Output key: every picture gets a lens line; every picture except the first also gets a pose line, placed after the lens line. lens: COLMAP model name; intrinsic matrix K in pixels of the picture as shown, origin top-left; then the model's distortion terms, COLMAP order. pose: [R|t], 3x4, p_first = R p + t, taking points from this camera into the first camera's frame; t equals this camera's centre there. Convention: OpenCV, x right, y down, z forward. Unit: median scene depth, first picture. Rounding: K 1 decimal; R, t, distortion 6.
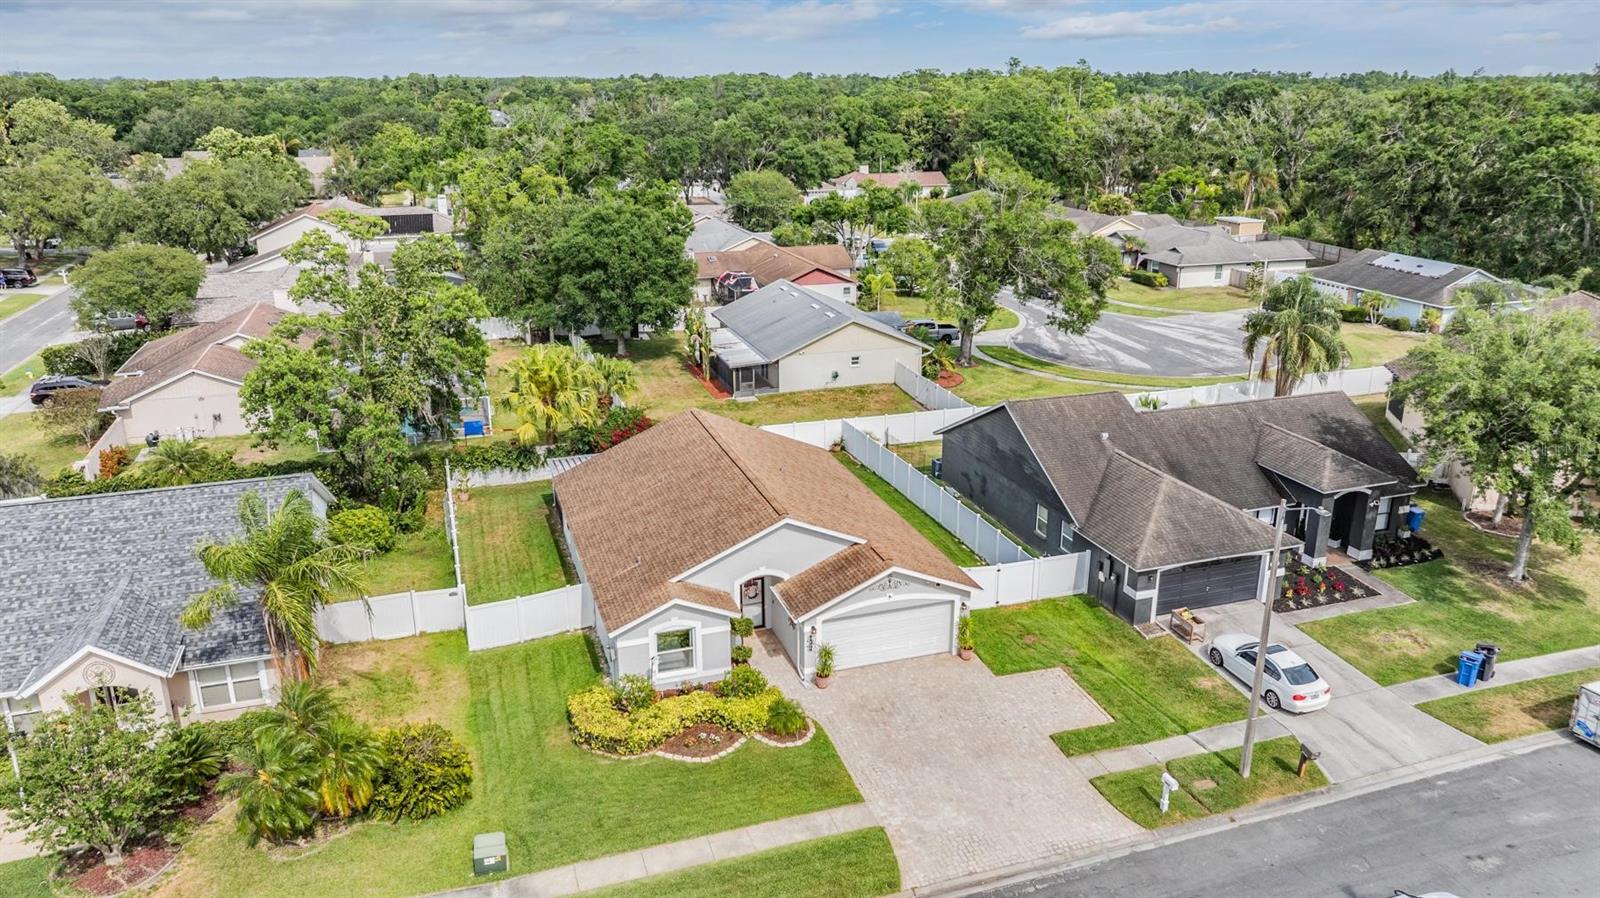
lens RADIAL K [[1140.3, 0, 809.0], [0, 1140.3, 415.8], [0, 0, 1]] dist [-0.032172, 0.029074]
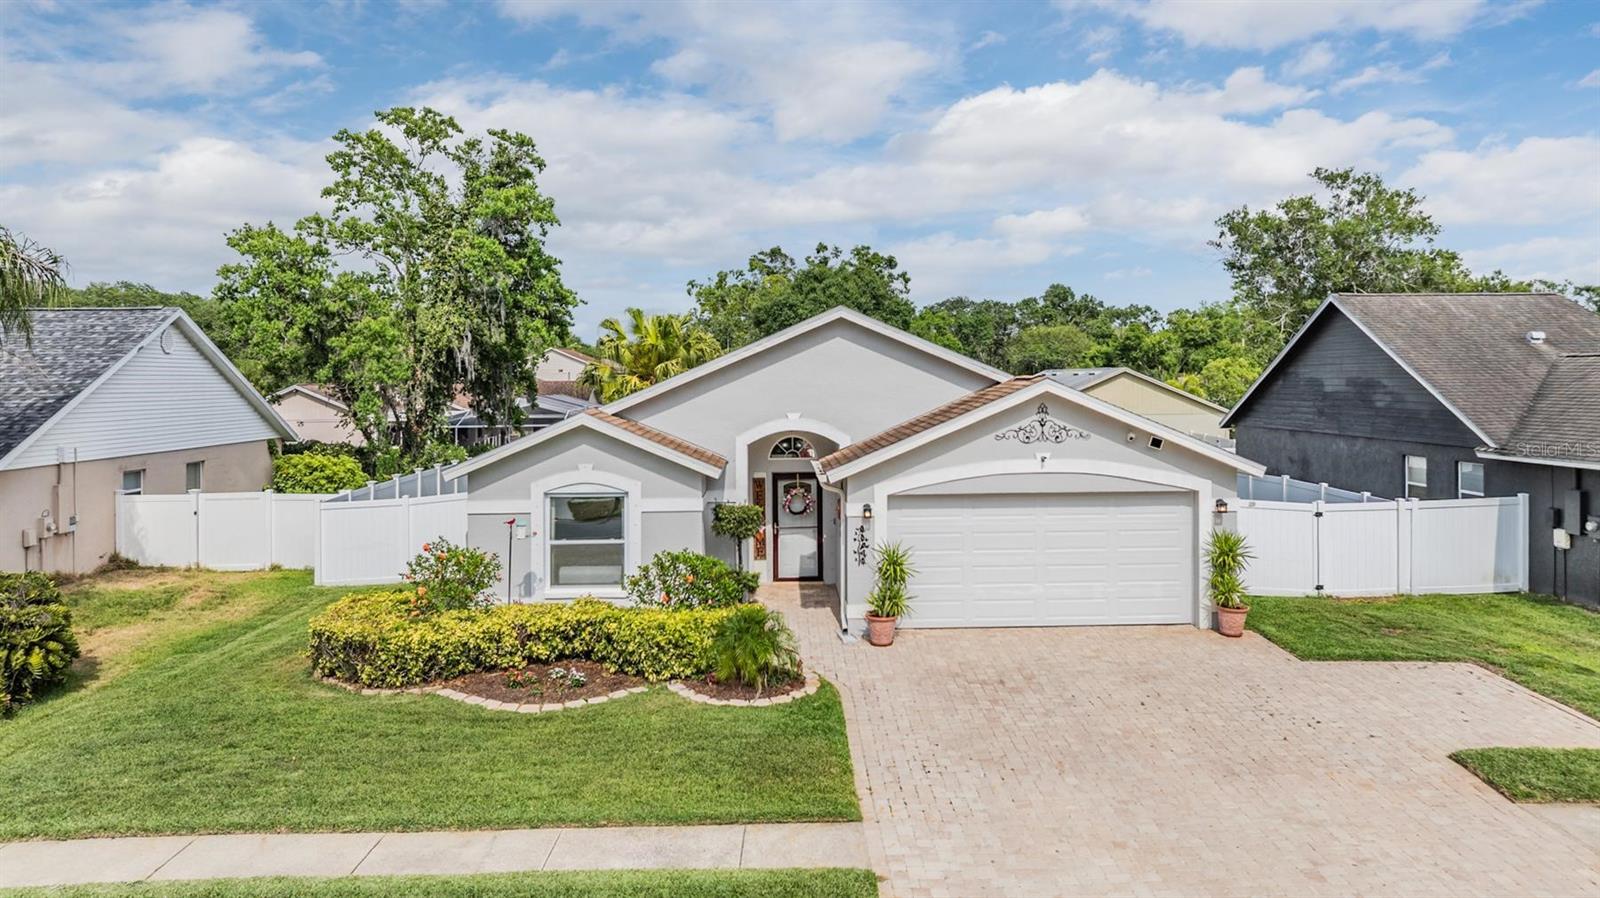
lens RADIAL K [[1148.3, 0, 808.7], [0, 1148.3, 390.9], [0, 0, 1]] dist [-0.020404, 0.001162]
pose [[0.956543, -0.002828, -0.291577, 0.110343], [-0.075854, 0.963112, -0.258188, 0.247494], [0.281552, 0.269085, 0.921044, 0.519760]]
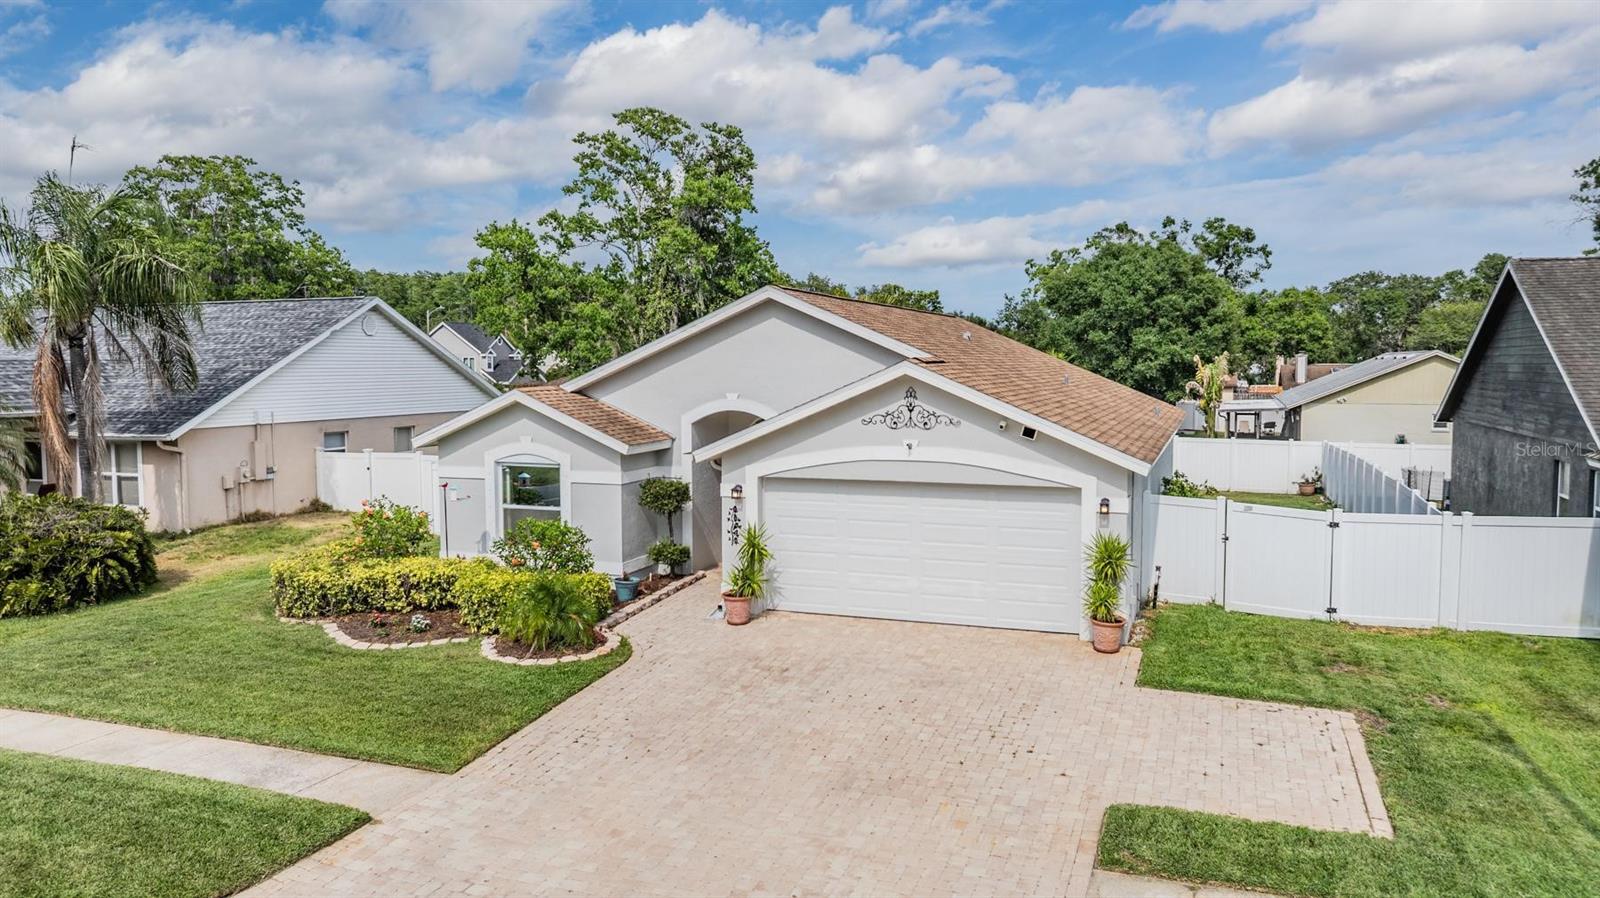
lens RADIAL K [[1128.4, 0, 800.0], [0, 1128.4, 449.0], [0, 0, 1]] dist [-0.022673, 0.005681]
pose [[0.775855, 0.049430, -0.628972, 0.293834], [-0.177353, 0.973814, -0.142241, 0.218183], [0.605471, 0.221908, 0.764305, 0.622593]]
